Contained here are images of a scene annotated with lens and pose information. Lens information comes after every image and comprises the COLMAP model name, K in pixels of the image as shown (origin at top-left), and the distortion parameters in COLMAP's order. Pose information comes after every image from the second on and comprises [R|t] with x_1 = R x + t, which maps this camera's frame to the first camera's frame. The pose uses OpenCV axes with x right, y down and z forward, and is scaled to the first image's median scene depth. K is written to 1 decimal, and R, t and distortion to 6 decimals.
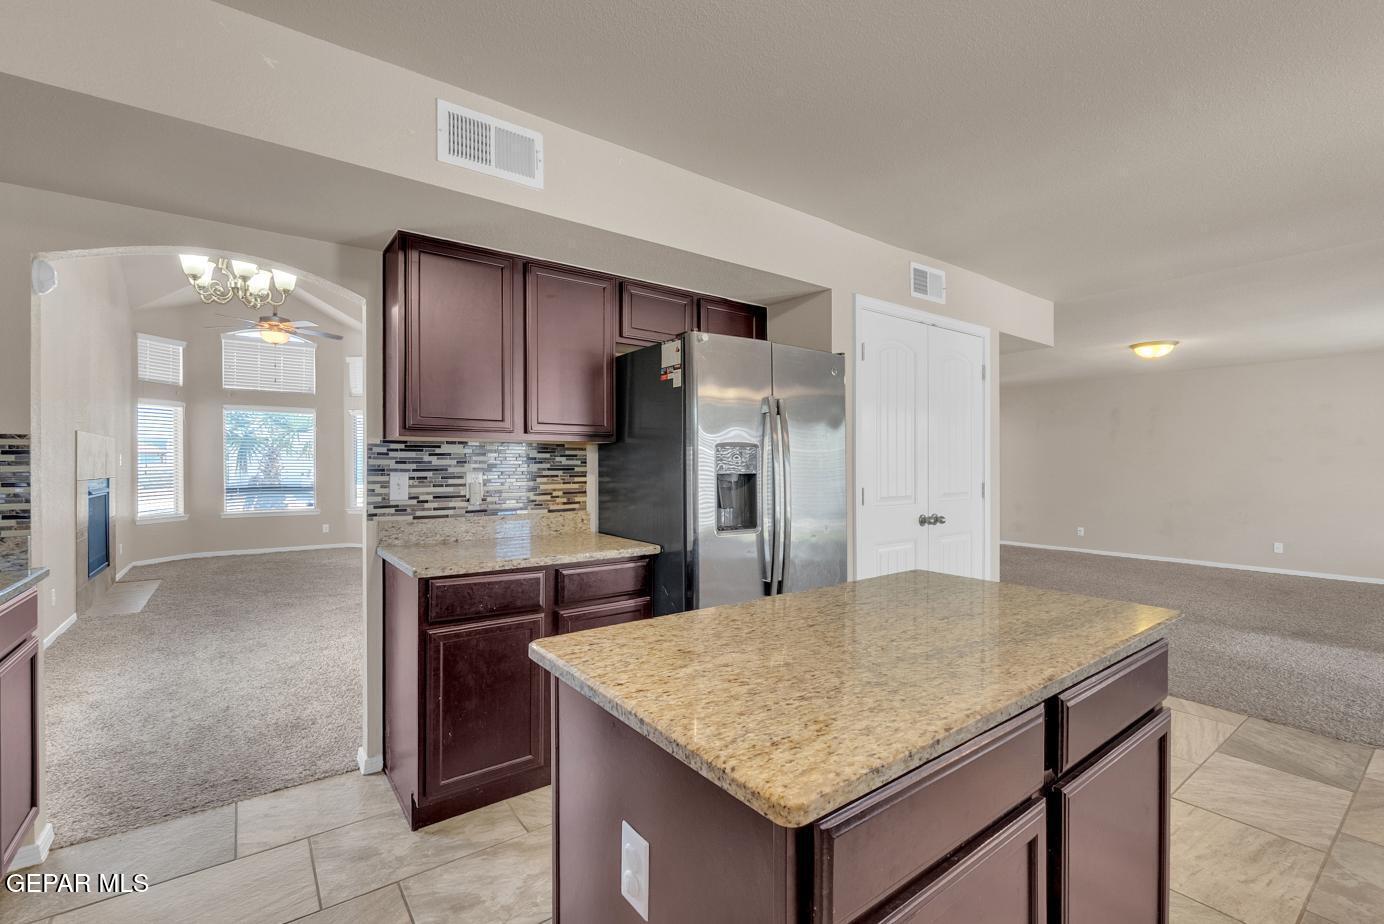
lens RADIAL K [[601.3, 0, 690.1], [0, 601.3, 463.7], [0, 0, 1]] dist [-0.004517, 0.001324]
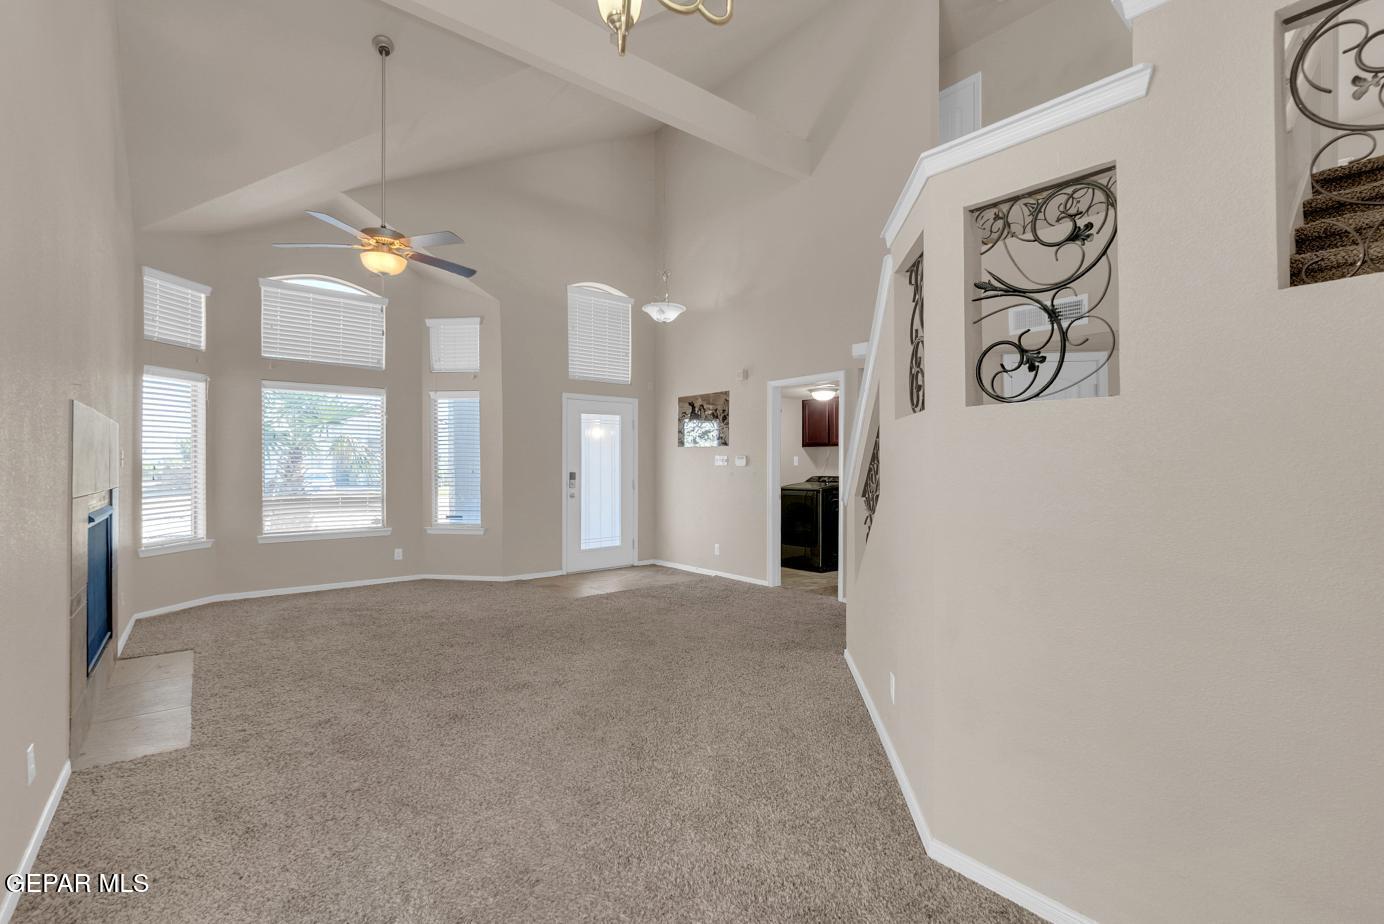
lens RADIAL K [[601.3, 0, 690.1], [0, 601.3, 466.2], [0, 0, 1]] dist [-0.004517, 0.001324]
pose [[0.999032, 0.001112, 0.043975, -0.323845], [-0.001138, 0.999999, 0.000565, 0.000712], [-0.043975, -0.000615, 0.999032, 0.291568]]
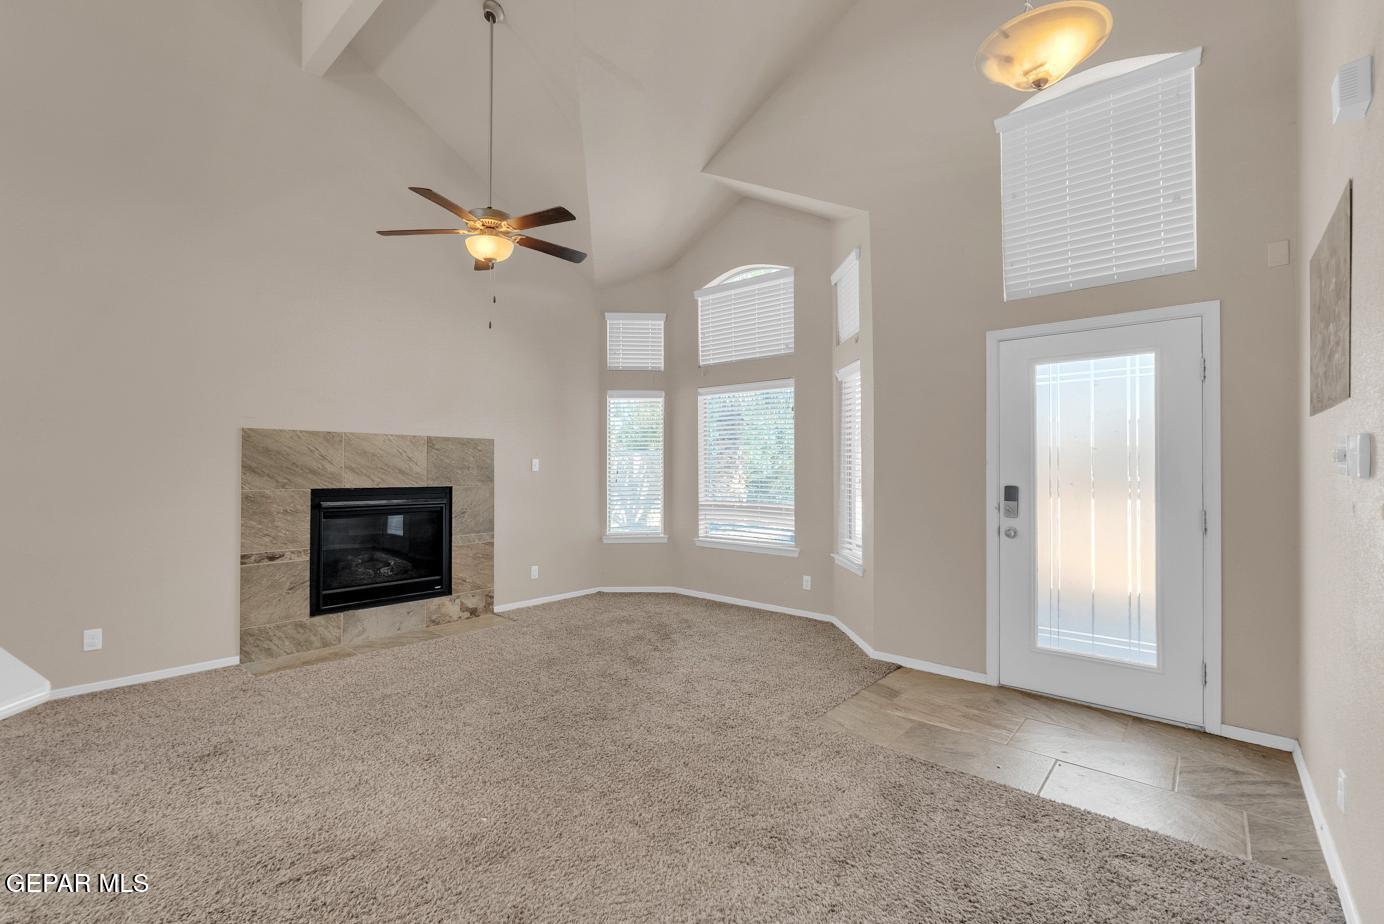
lens RADIAL K [[601.3, 0, 688.7], [0, 601.3, 464.9], [0, 0, 1]] dist [-0.004517, 0.001324]
pose [[0.214845, -0.005457, -0.976633, -0.072864], [-0.004970, 0.999965, -0.006681, -0.000972], [0.976636, 0.006290, 0.214810, 0.868062]]
